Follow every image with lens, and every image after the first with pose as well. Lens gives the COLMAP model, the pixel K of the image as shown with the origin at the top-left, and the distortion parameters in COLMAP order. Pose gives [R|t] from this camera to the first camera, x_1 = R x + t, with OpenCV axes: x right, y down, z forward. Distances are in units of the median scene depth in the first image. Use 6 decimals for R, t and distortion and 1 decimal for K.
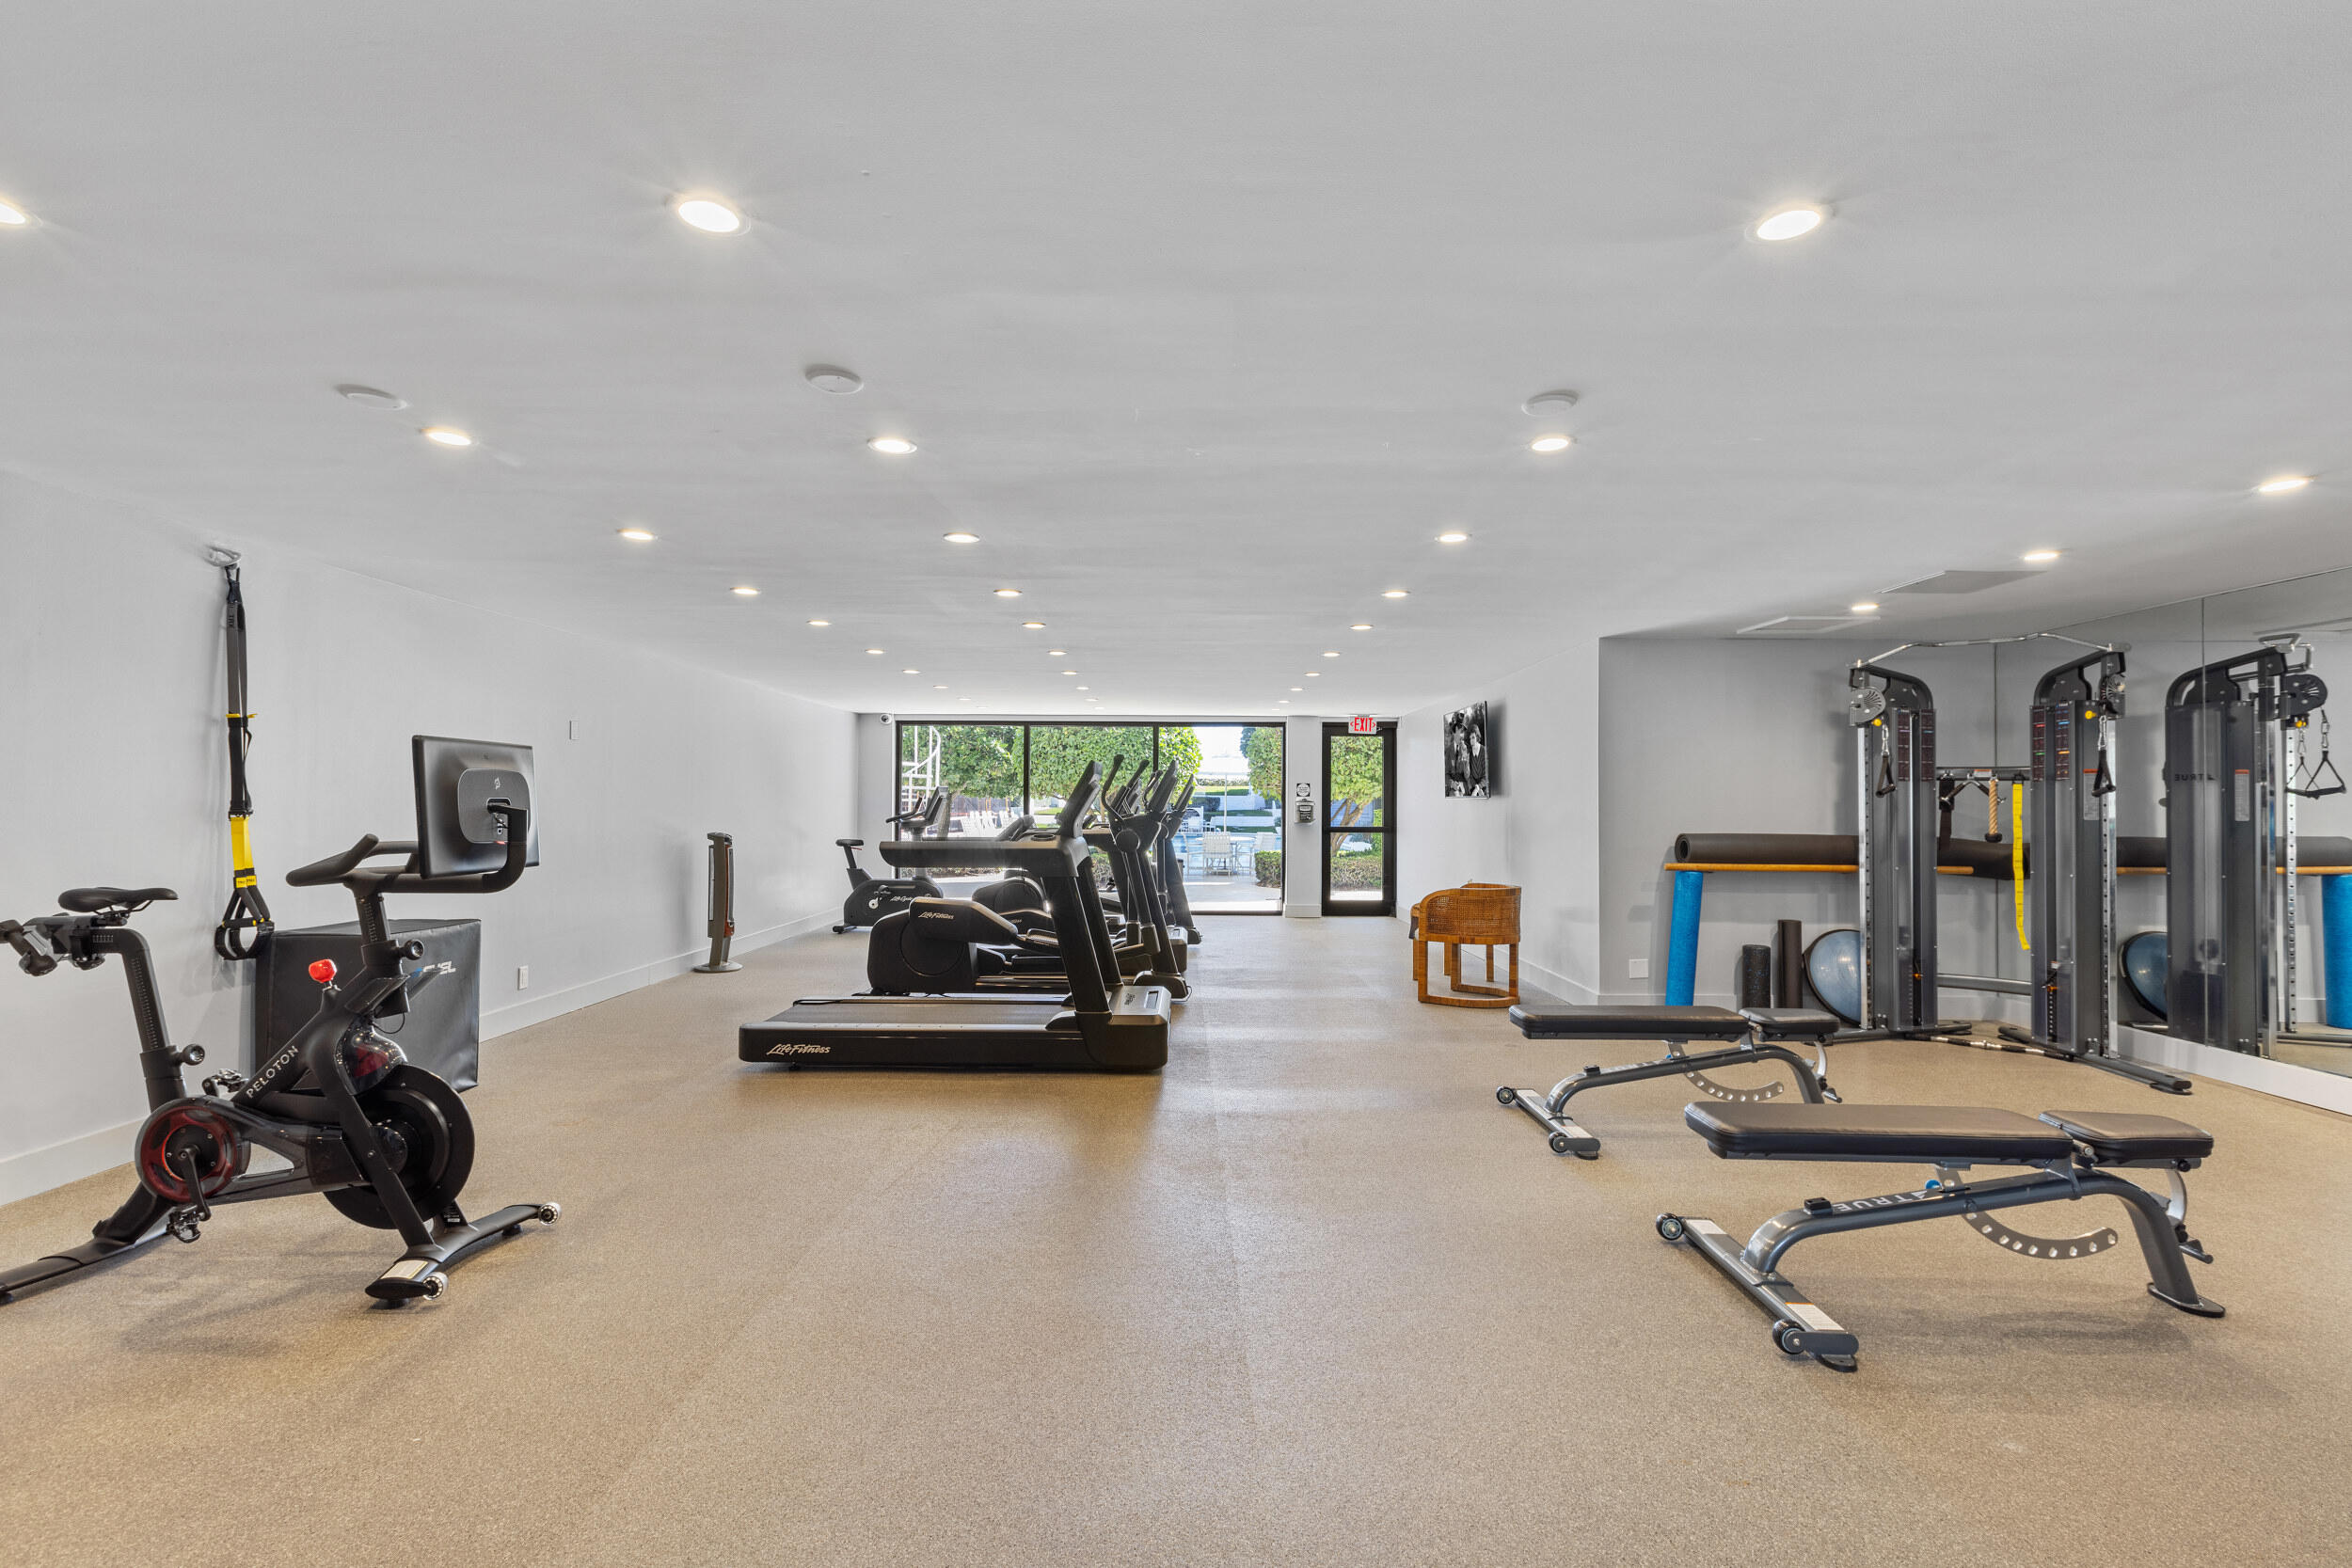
lens RADIAL K [[1103.2, 0, 1176.0], [0, 1103.2, 784.0], [0, 0, 1]] dist [-0.000723, -0.000214]
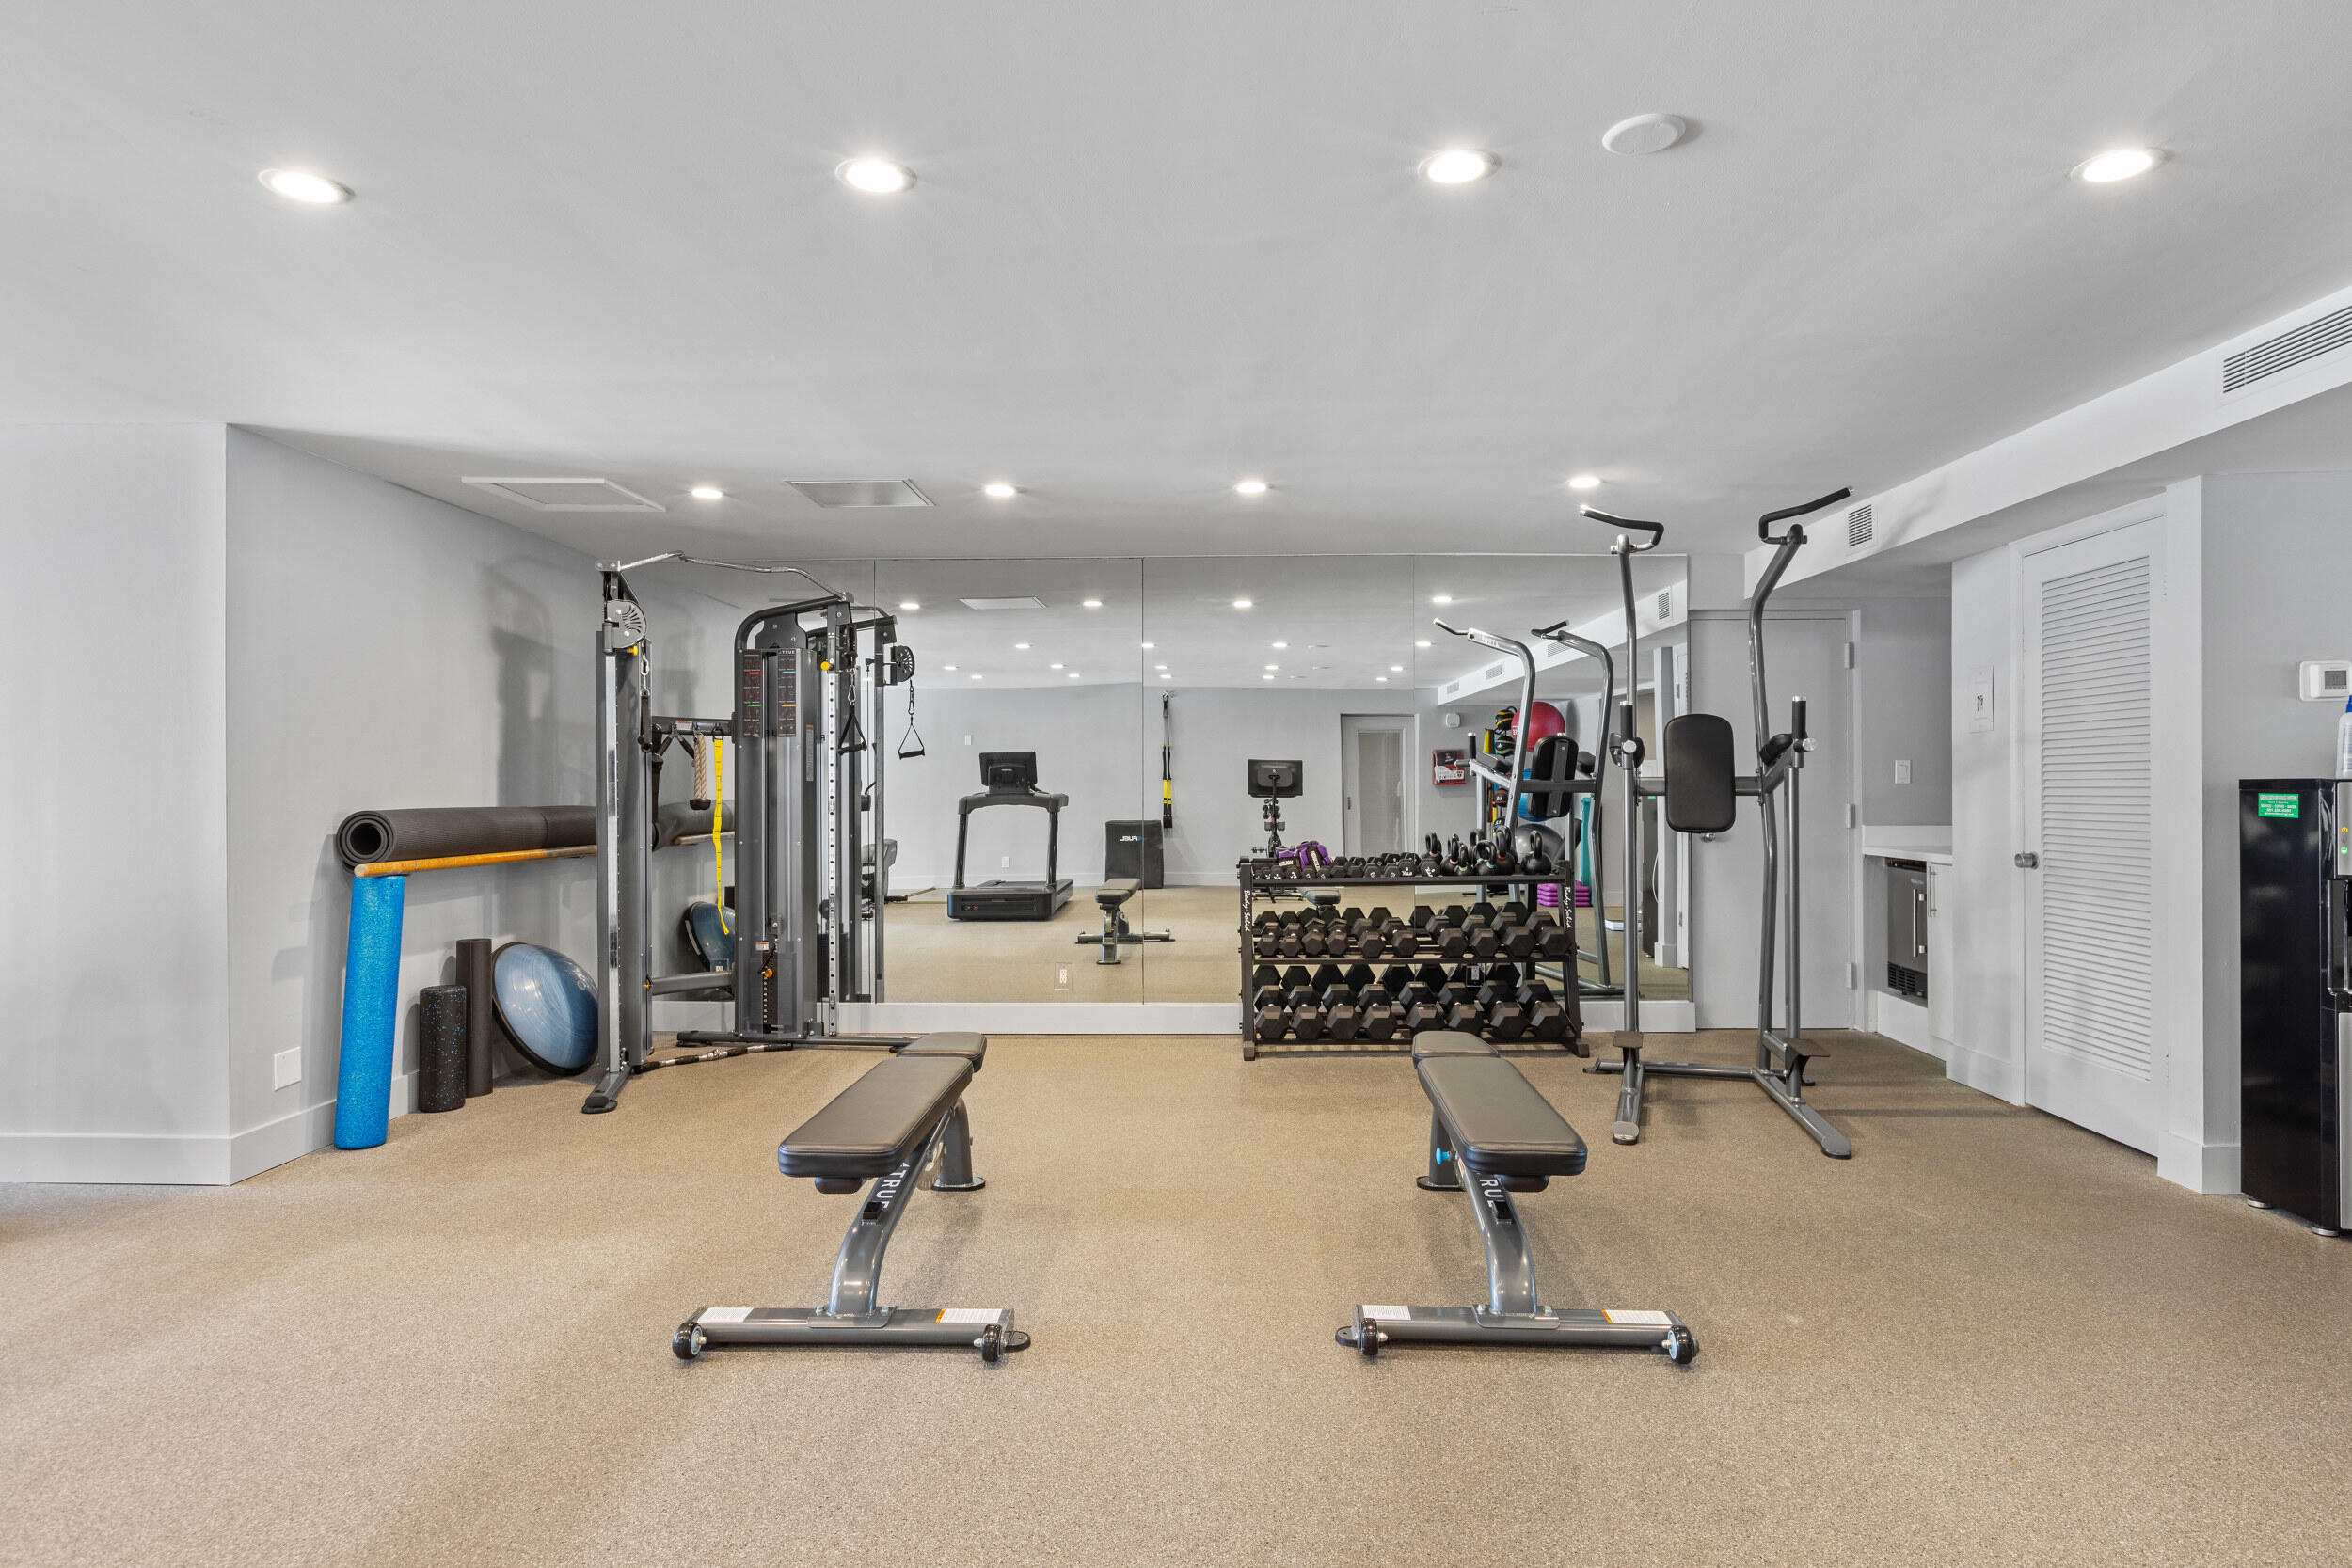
lens RADIAL K [[1292.8, 0, 1176.0], [0, 1292.8, 784.0], [0, 0, 1]] dist [0.000347, -0.000022]
pose [[0.007568, -0.006311, 0.999951, -0.224121], [-0.017586, 0.999825, 0.006443, 0.021613], [-0.999817, -0.017634, 0.007455, 0.643162]]
